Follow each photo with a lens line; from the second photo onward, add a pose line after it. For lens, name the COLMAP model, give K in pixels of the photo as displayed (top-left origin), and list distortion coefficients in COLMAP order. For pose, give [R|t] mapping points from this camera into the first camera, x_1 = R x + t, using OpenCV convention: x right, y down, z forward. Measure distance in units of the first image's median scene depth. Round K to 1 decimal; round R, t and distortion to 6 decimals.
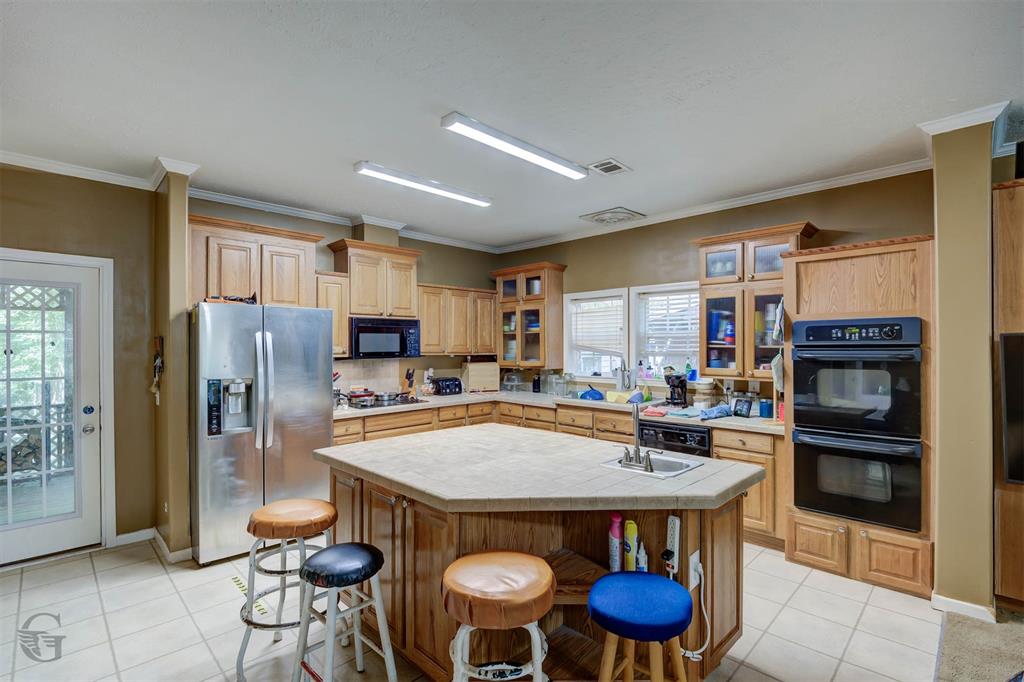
lens RADIAL K [[469.7, 0, 518.3], [0, 469.7, 344.8], [0, 0, 1]] dist [0.000791, -0.006316]
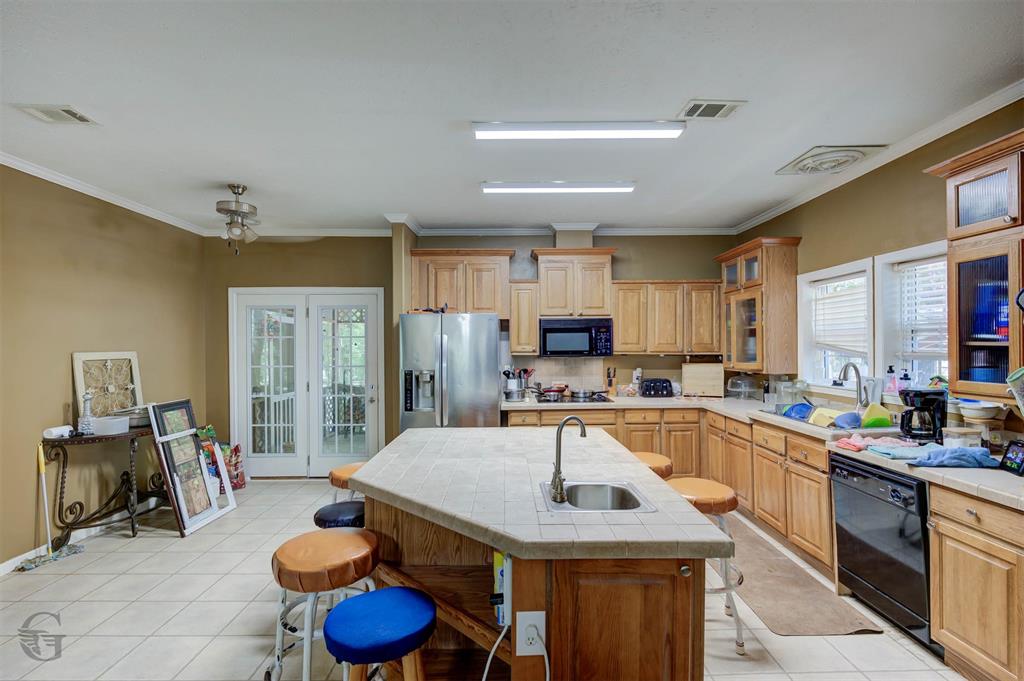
lens RADIAL K [[469.7, 0, 518.3], [0, 469.7, 344.3], [0, 0, 1]] dist [0.000791, -0.006316]
pose [[0.713516, -0.004059, -0.700627, 0.343801], [0.006051, 0.999982, 0.000369, 0.000008], [0.700613, -0.004503, 0.713528, 0.163527]]
